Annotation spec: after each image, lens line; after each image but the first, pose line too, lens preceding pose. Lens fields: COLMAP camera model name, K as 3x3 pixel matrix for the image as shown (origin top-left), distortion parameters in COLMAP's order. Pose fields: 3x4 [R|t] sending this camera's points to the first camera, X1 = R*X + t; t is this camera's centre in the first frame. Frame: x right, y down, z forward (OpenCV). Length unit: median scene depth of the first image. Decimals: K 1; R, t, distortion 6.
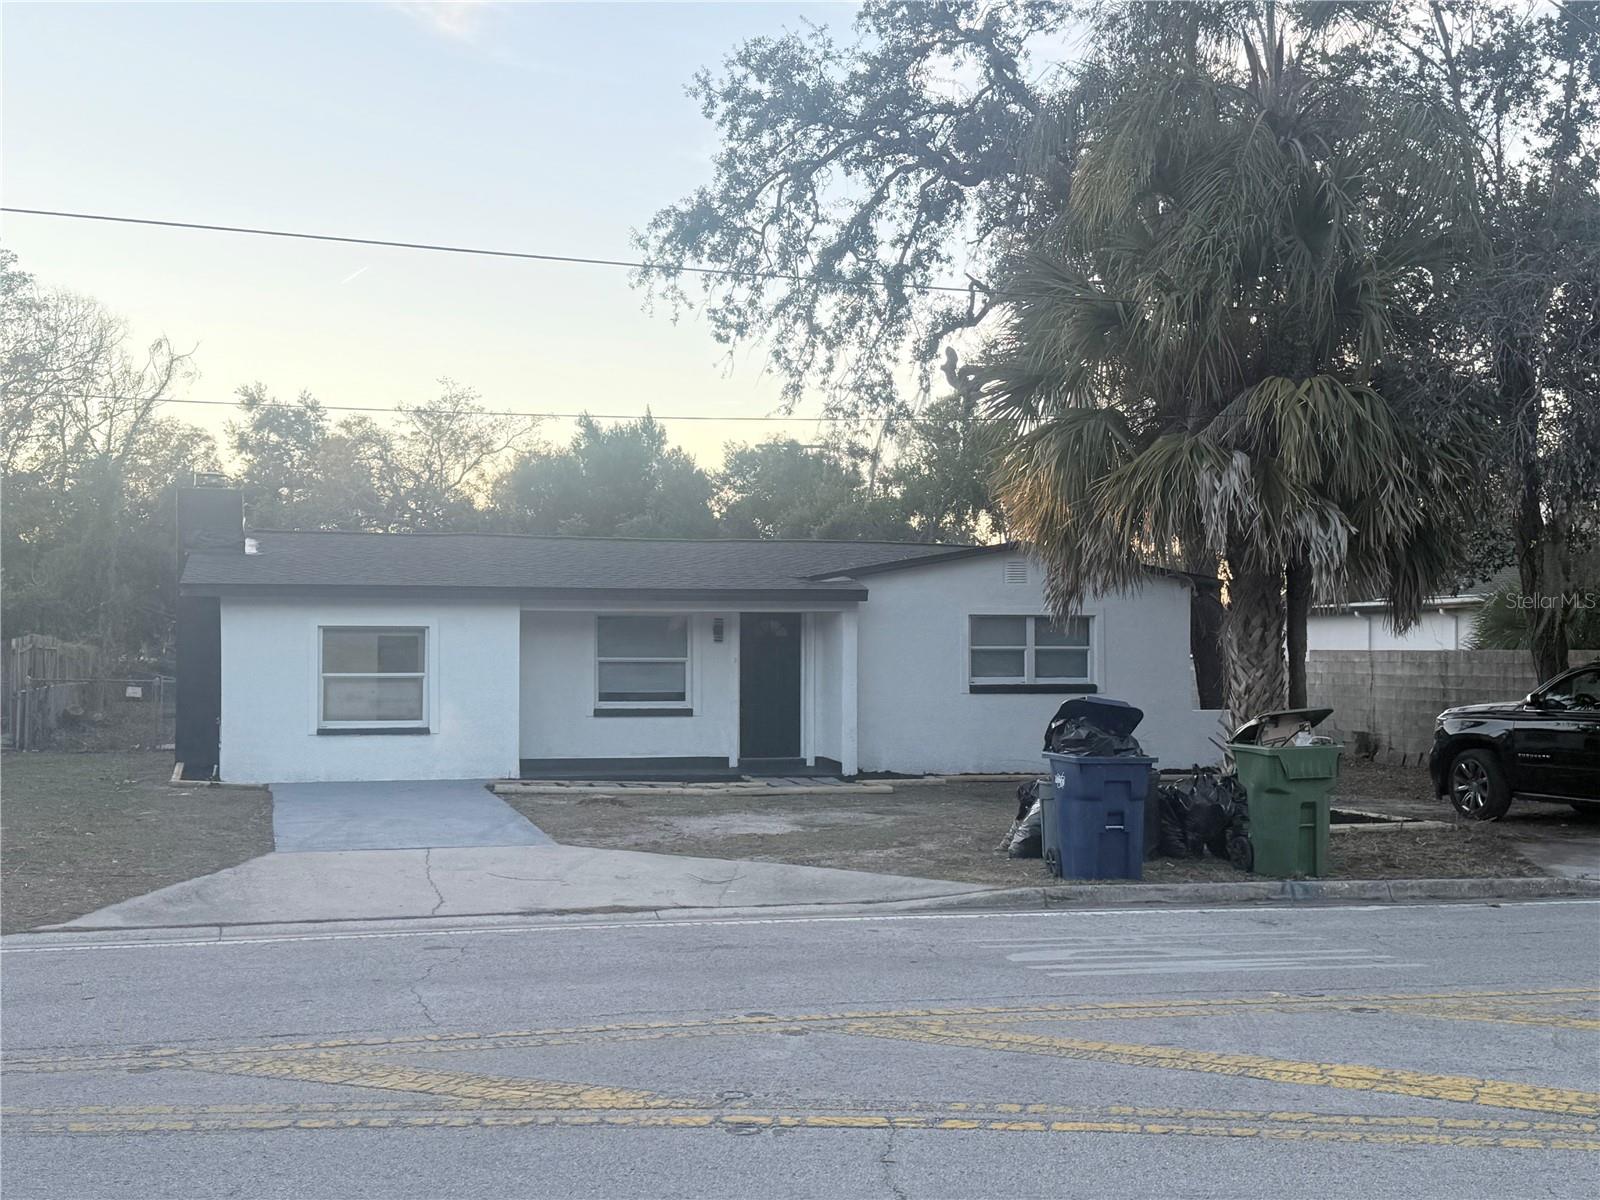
lens RADIAL K [[1952.3, 0, 800.0], [0, 1952.3, 600.0], [0, 0, 1]] dist [-0.000166, 0.069844]
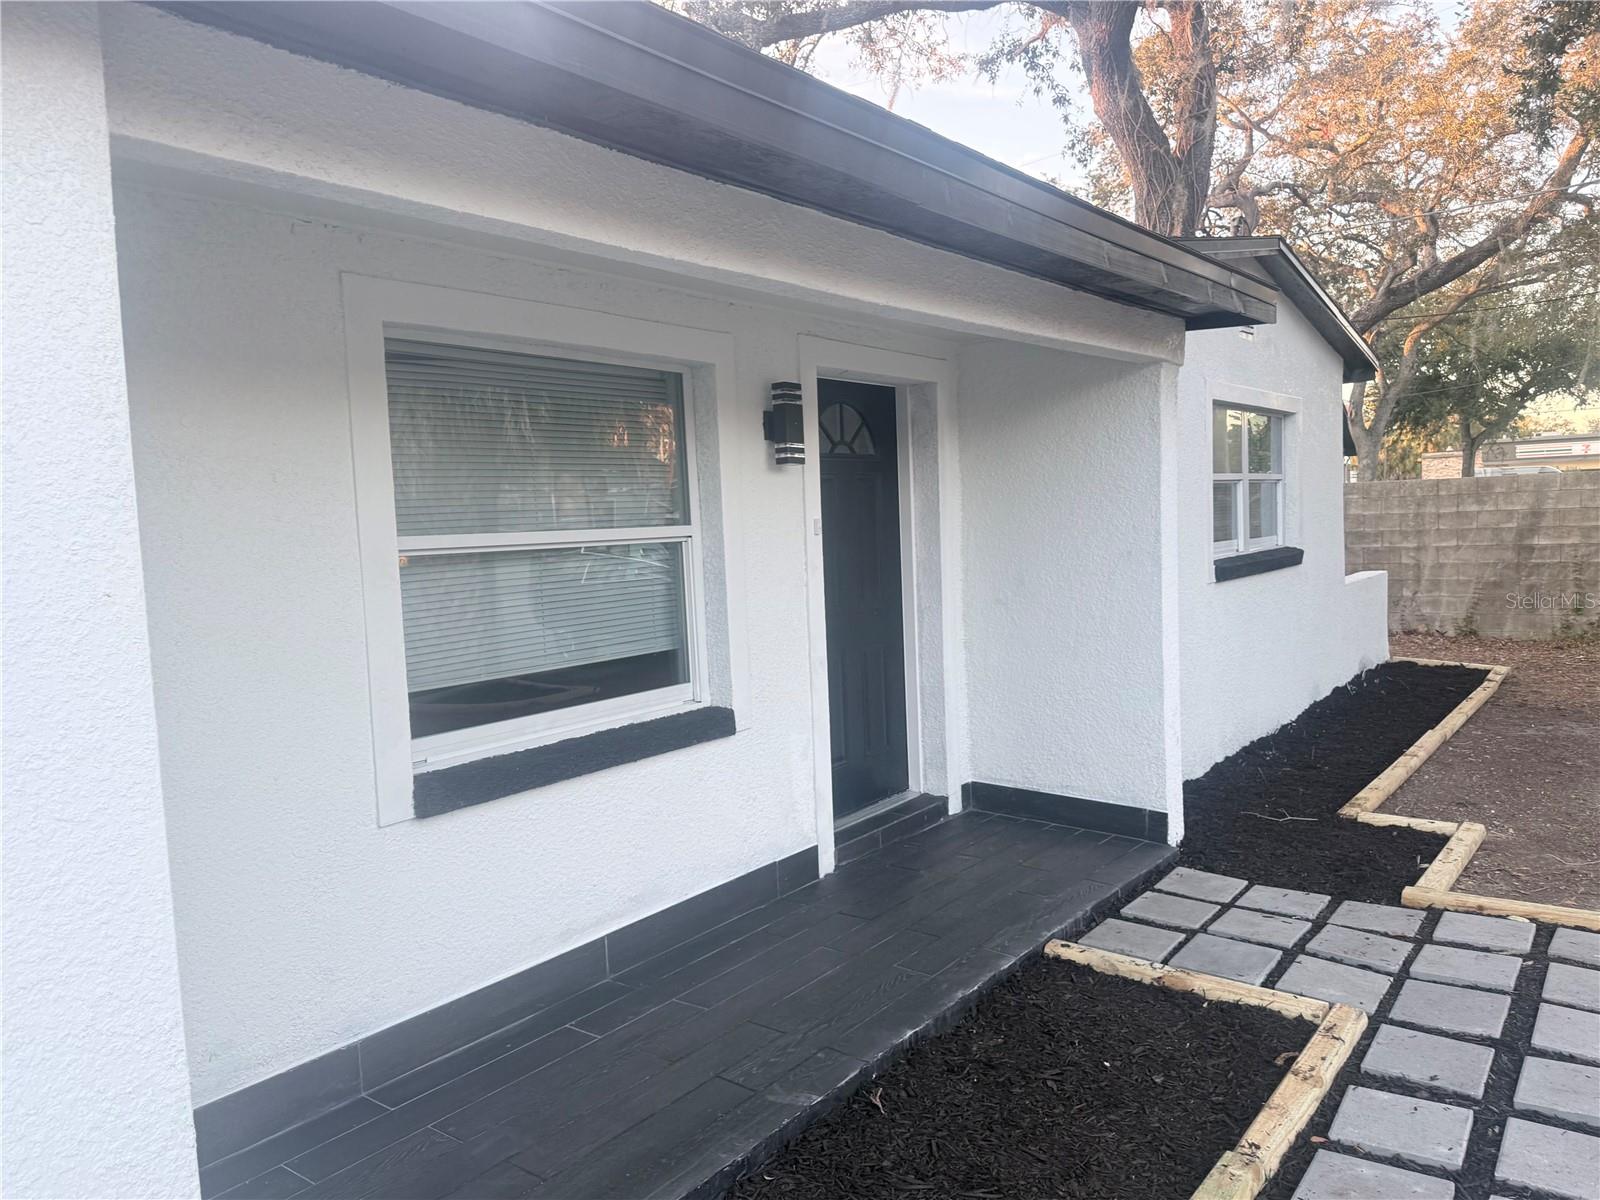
lens RADIAL K [[1145.6, 0, 807.9], [0, 1145.6, 592.6], [0, 0, 1]] dist [0.040617, -0.003115]
pose [[0.809454, -0.071095, 0.582863, -0.192369], [0.019430, 0.995342, 0.094424, 0.033642], [-0.586861, -0.065107, 0.807066, 1.191444]]
